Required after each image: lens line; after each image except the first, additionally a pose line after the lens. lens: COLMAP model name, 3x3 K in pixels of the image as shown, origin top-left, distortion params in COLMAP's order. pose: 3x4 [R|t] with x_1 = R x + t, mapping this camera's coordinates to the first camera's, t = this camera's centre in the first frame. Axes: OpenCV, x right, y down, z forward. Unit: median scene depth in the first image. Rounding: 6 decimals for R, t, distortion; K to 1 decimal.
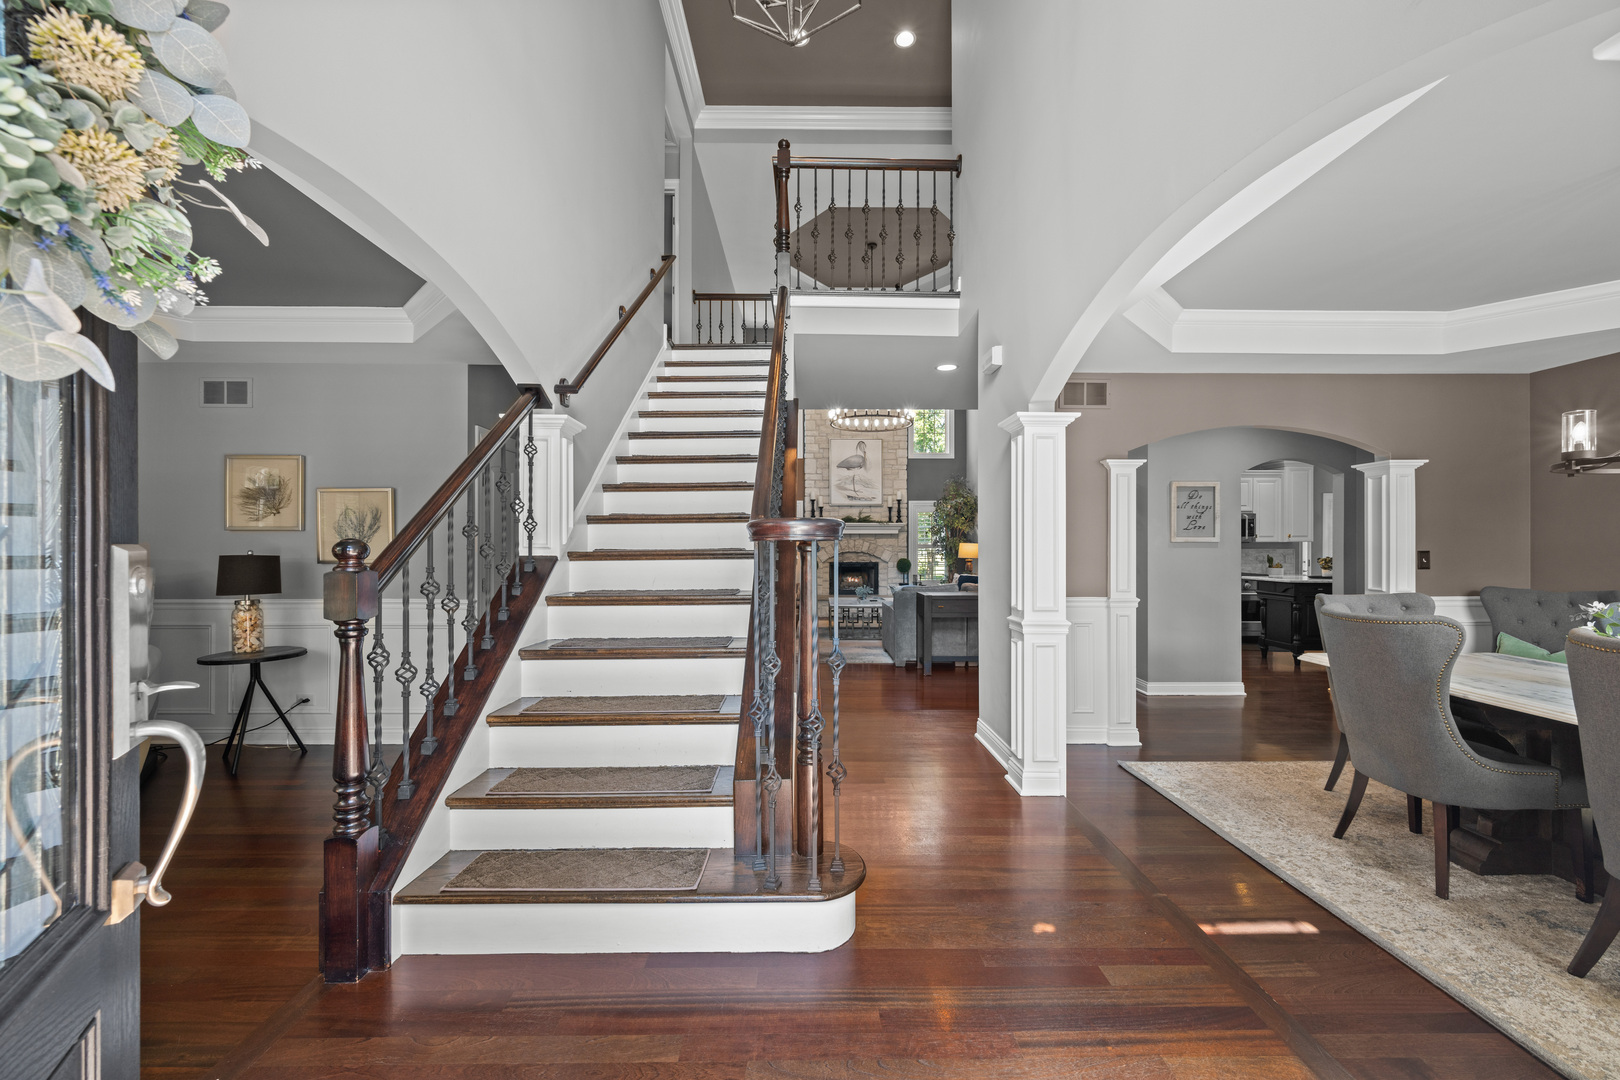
lens RADIAL K [[633.0, 0, 809.6], [0, 633.0, 548.2], [0, 0, 1]] dist [0.000633, 0.000021]
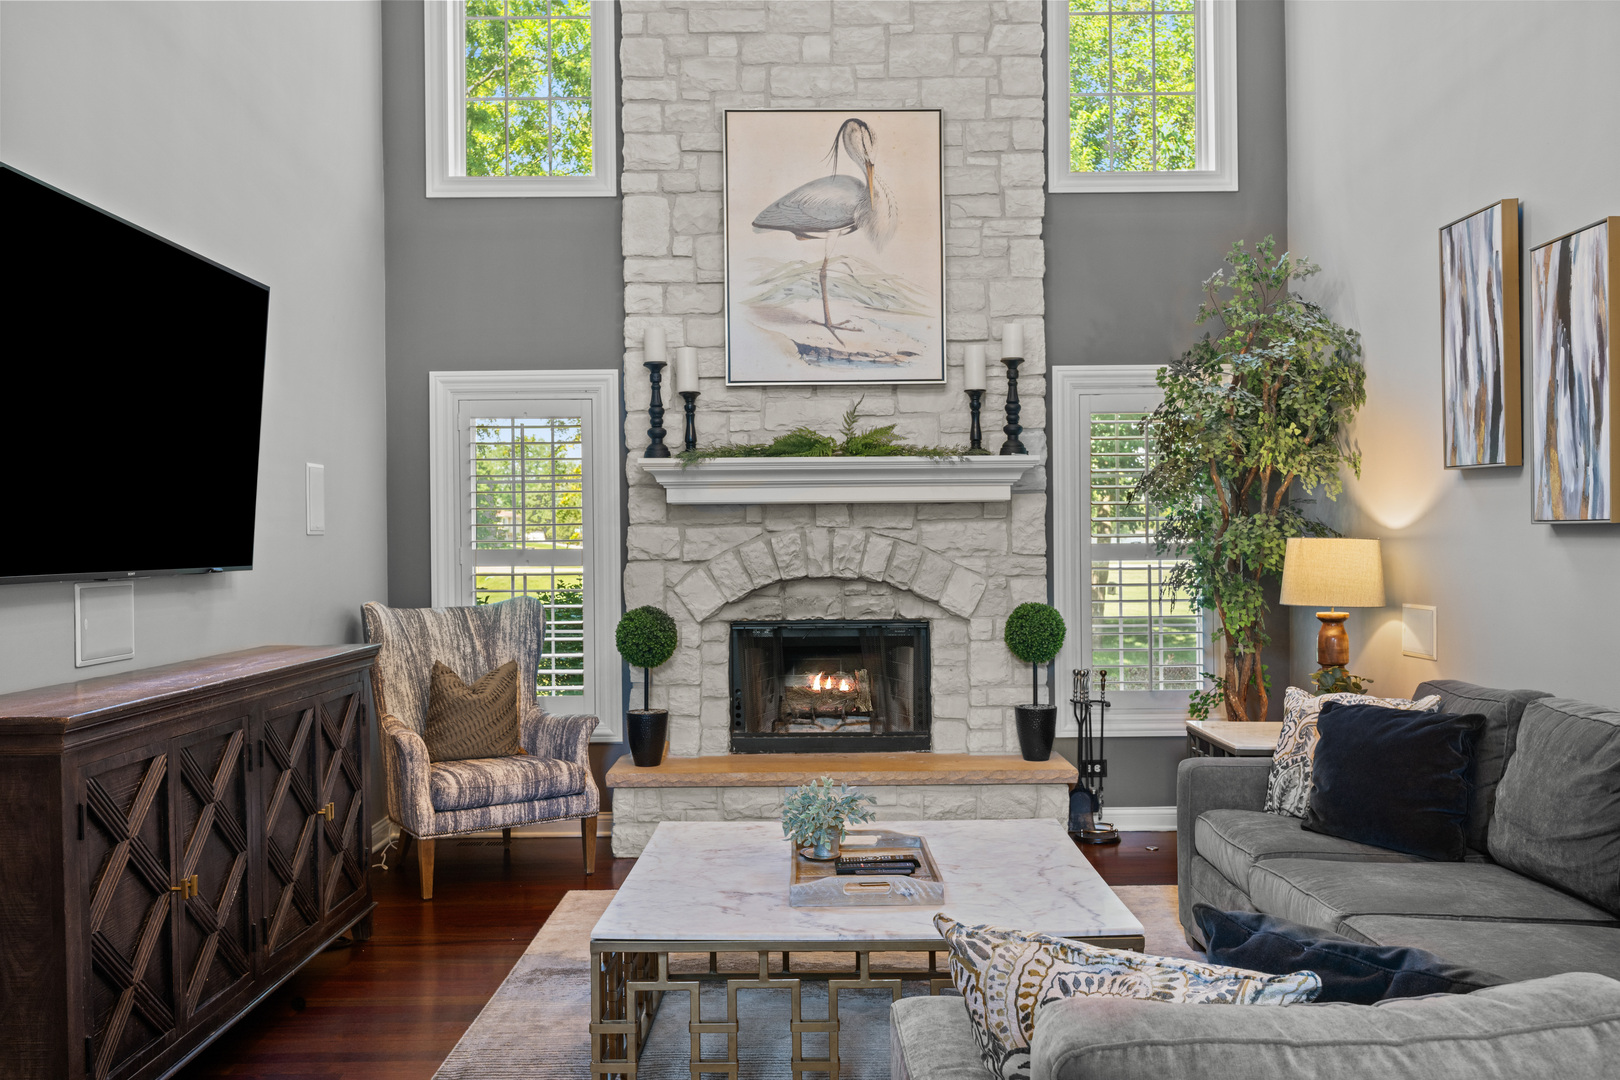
lens RADIAL K [[1406.6, 0, 810.5], [0, 1406.6, 537.3], [0, 0, 1]] dist [-0.006645, -0.000670]
pose [[0.999945, -0.009716, 0.004040, 0.061446], [0.009709, 0.999952, 0.001635, -0.010605], [-0.004055, -0.001595, 0.999991, 0.463626]]
